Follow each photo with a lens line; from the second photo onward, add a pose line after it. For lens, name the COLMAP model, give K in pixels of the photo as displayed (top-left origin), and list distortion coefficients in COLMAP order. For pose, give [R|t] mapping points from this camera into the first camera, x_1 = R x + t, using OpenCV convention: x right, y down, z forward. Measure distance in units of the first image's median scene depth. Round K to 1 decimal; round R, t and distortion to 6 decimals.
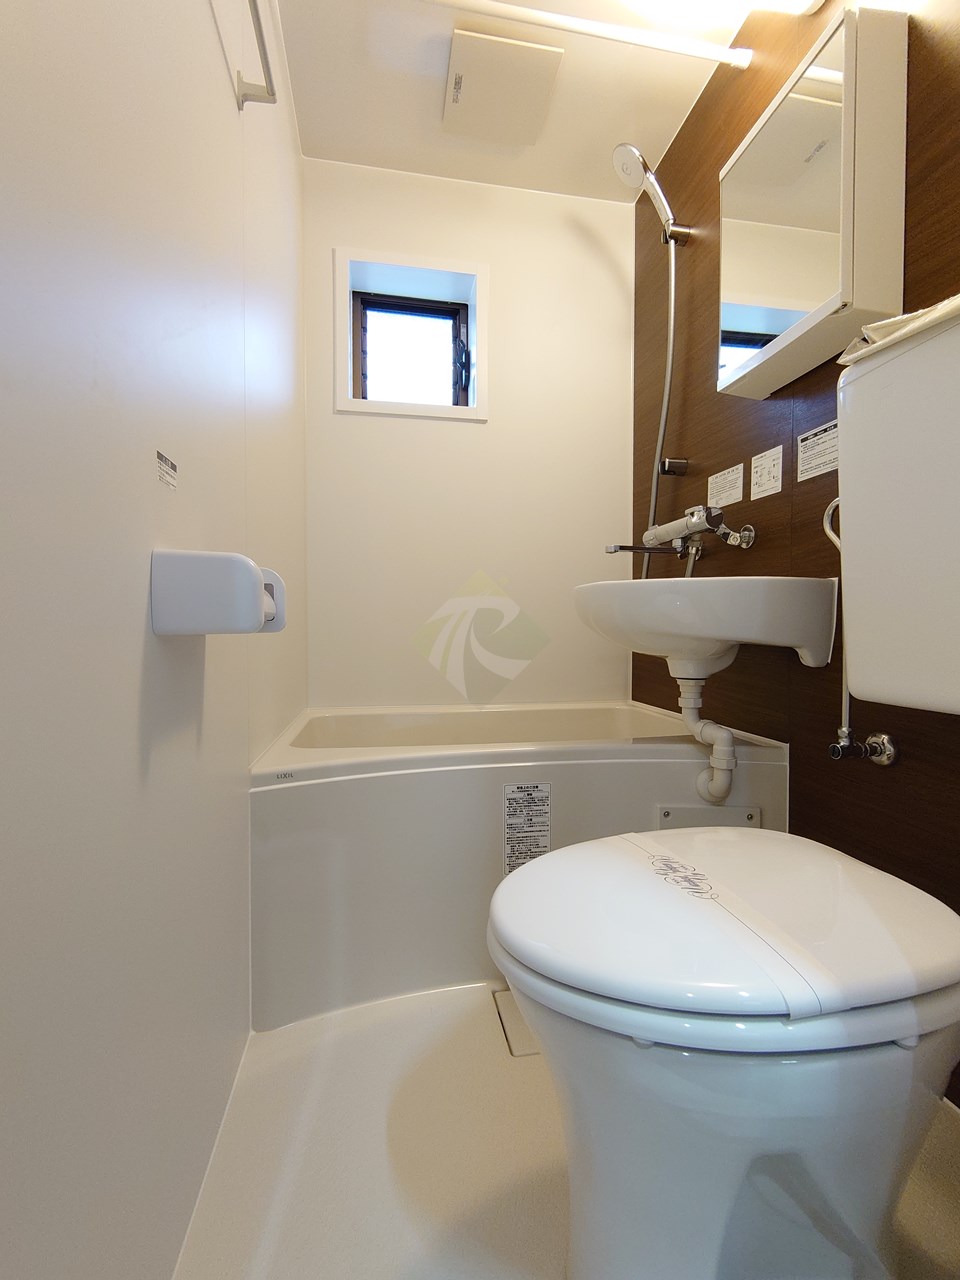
lens RADIAL K [[545.8, 0, 488.2], [0, 545.8, 636.5], [0, 0, 1]] dist [0.003473, -0.003301]
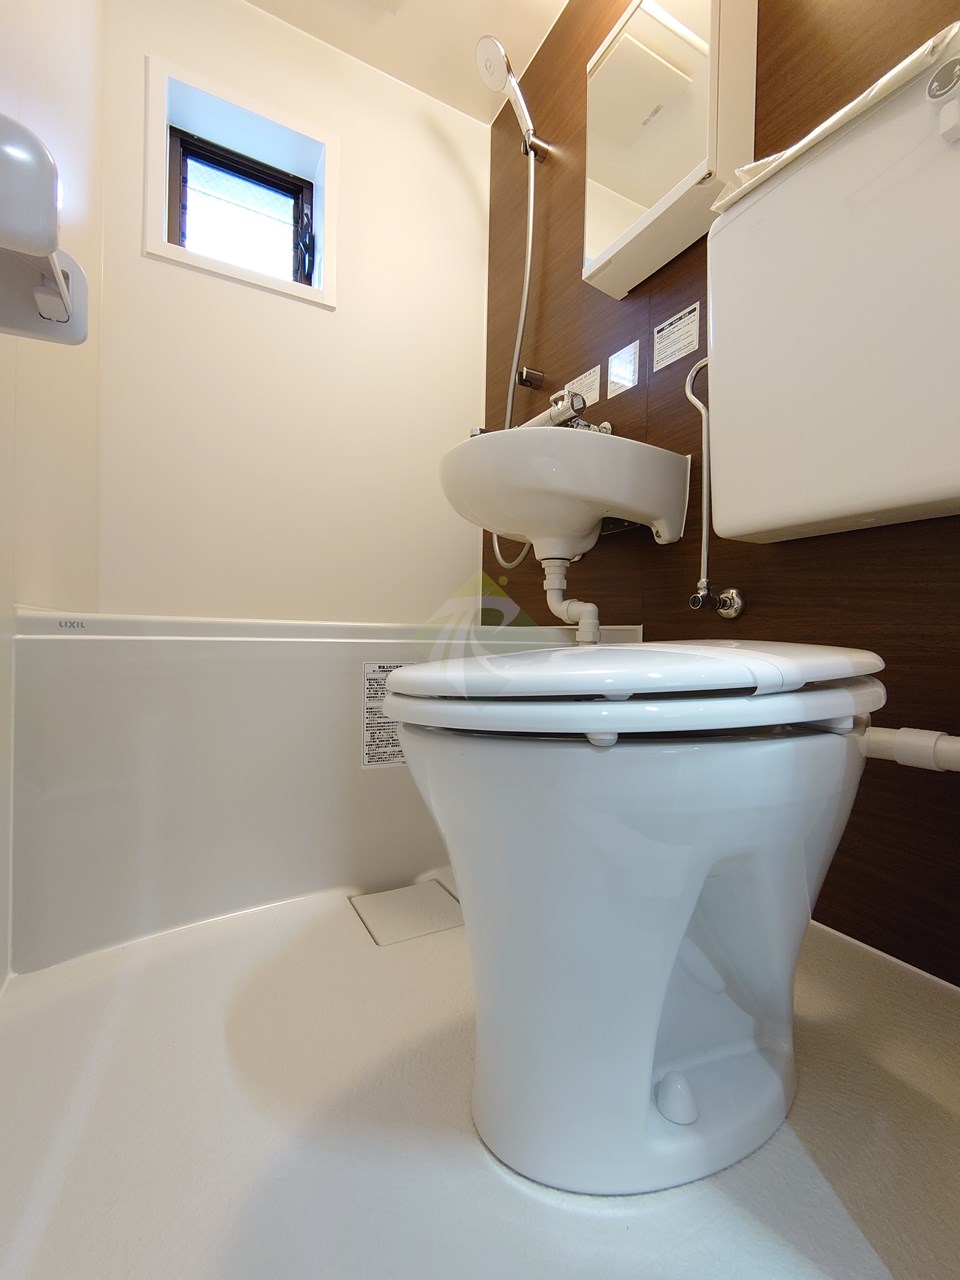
lens RADIAL K [[545.8, 0, 482.8], [0, 545.8, 635.0], [0, 0, 1]] dist [0.003473, -0.003301]
pose [[0.951313, 0.015324, 0.307845, -0.053320], [-0.012095, 0.999850, -0.012396, 0.210662], [-0.307989, 0.008069, 0.951356, 0.093968]]
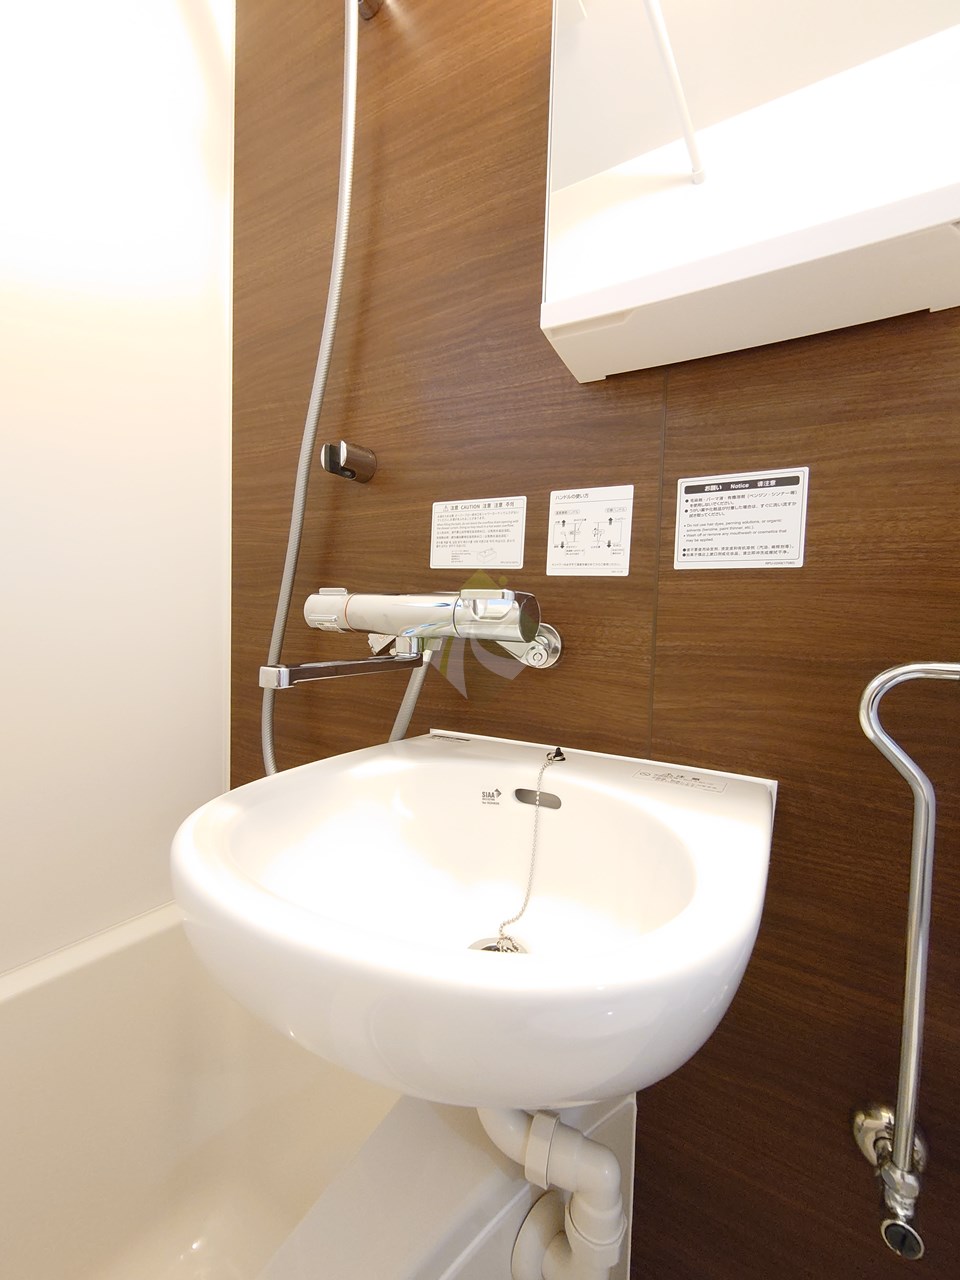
lens RADIAL K [[545.8, 0, 477.0], [0, 545.8, 645.6], [0, 0, 1]] dist [0.003473, -0.003301]
pose [[0.677782, -0.019395, 0.735008, 0.057919], [-0.019337, 0.998836, 0.044189, -0.202409], [-0.735009, -0.044163, 0.676618, 0.691941]]
